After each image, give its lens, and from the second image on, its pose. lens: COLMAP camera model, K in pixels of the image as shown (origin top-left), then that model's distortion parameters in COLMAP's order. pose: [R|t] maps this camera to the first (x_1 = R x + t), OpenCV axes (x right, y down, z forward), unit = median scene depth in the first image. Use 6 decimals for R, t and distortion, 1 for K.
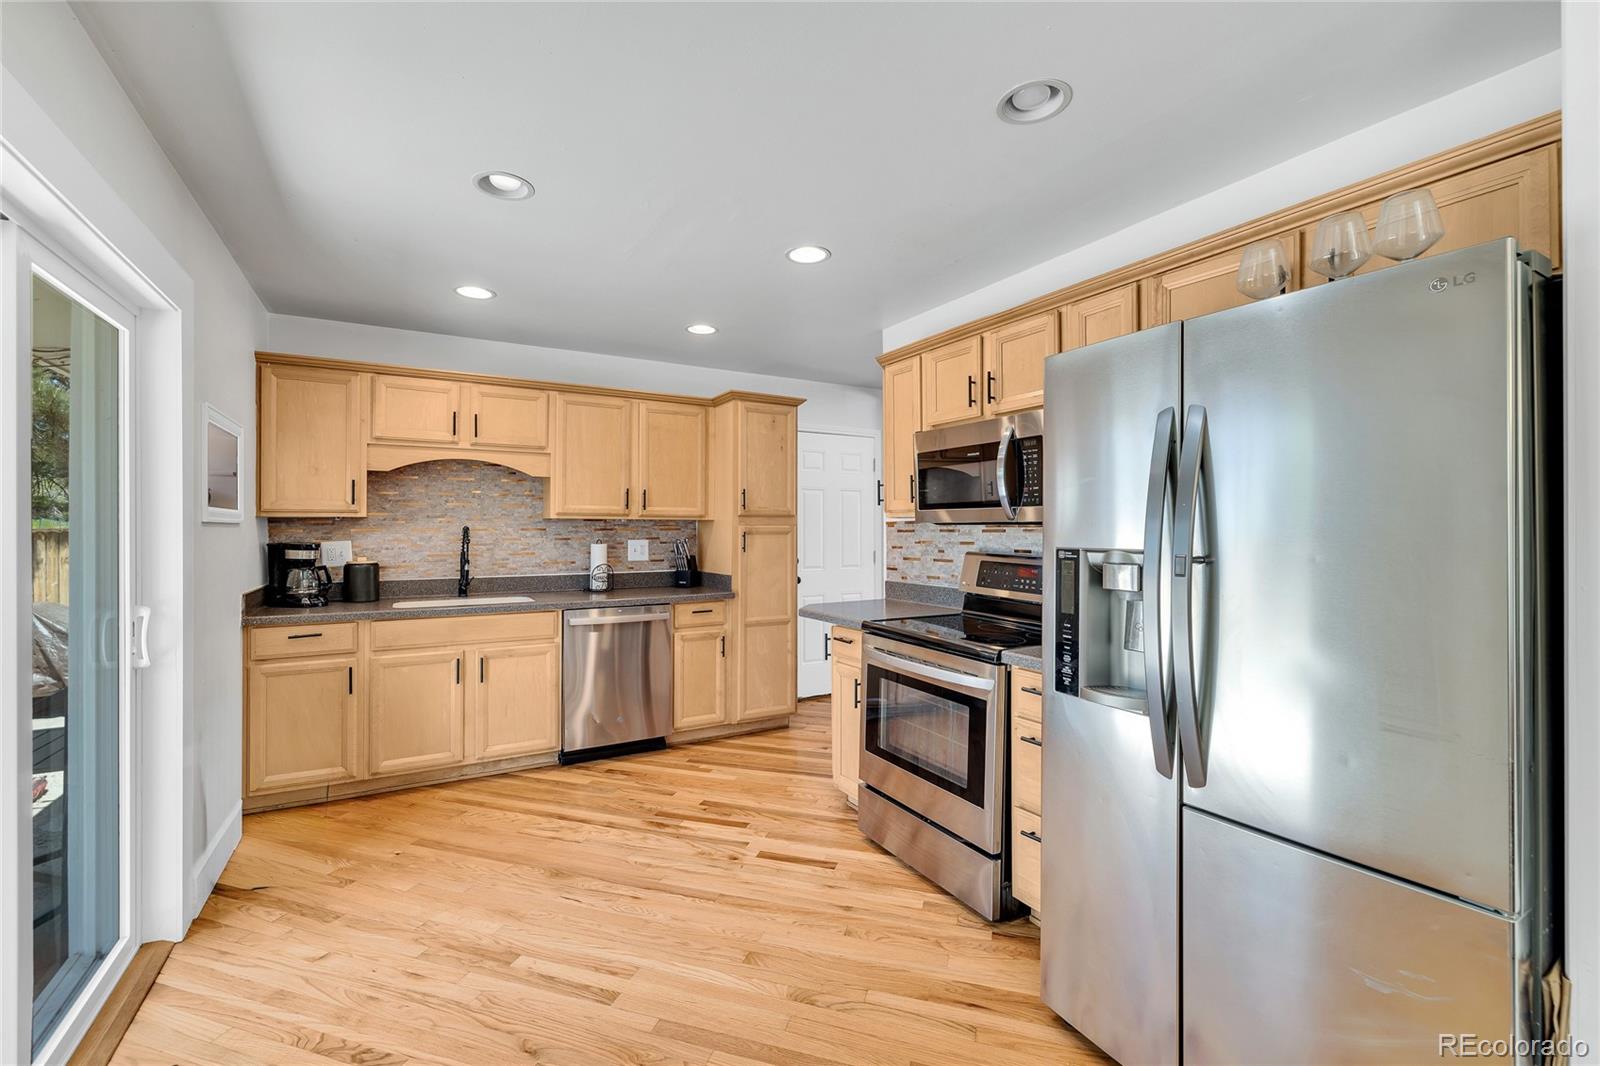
lens RADIAL K [[697.9, 0, 794.1], [0, 697.9, 525.4], [0, 0, 1]] dist [-0.001723, -0.000615]
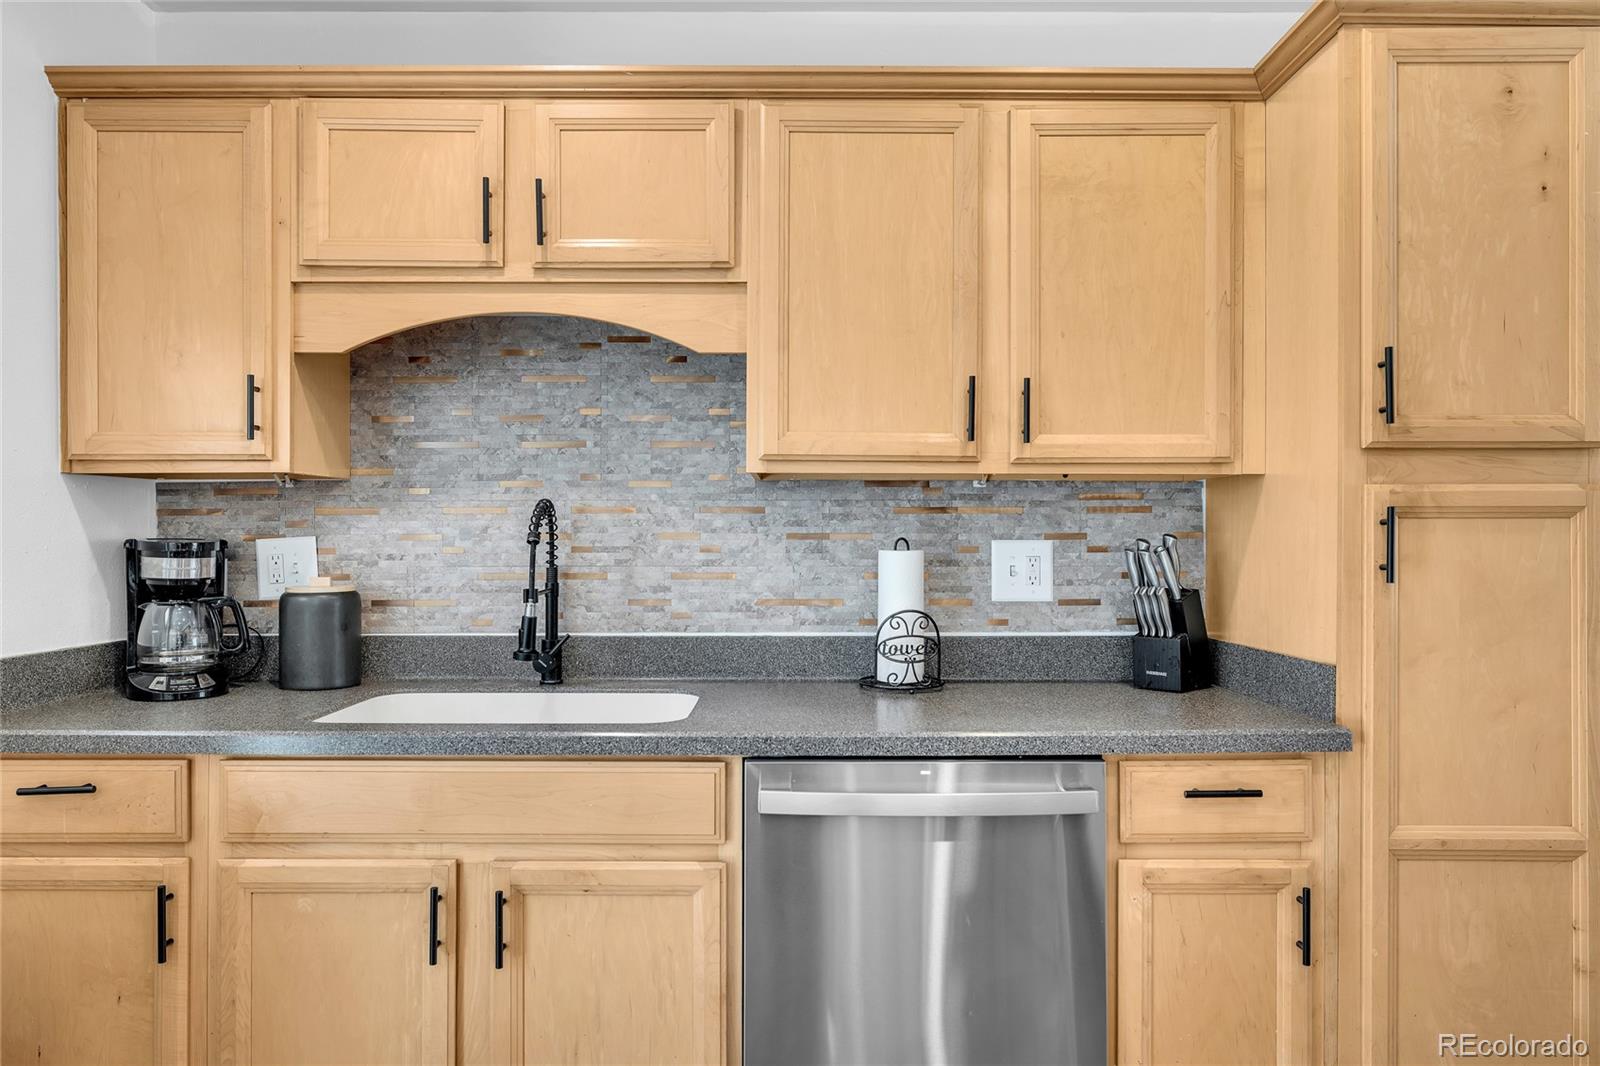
lens RADIAL K [[1031.5, 0, 797.8], [0, 1031.5, 540.2], [0, 0, 1]] dist [-0.005753, -0.000472]
pose [[0.870680, -0.000747, -0.491849, -0.075045], [0.001834, 0.999997, 0.001729, 0.020880], [0.491846, -0.002408, 0.870679, 0.543206]]
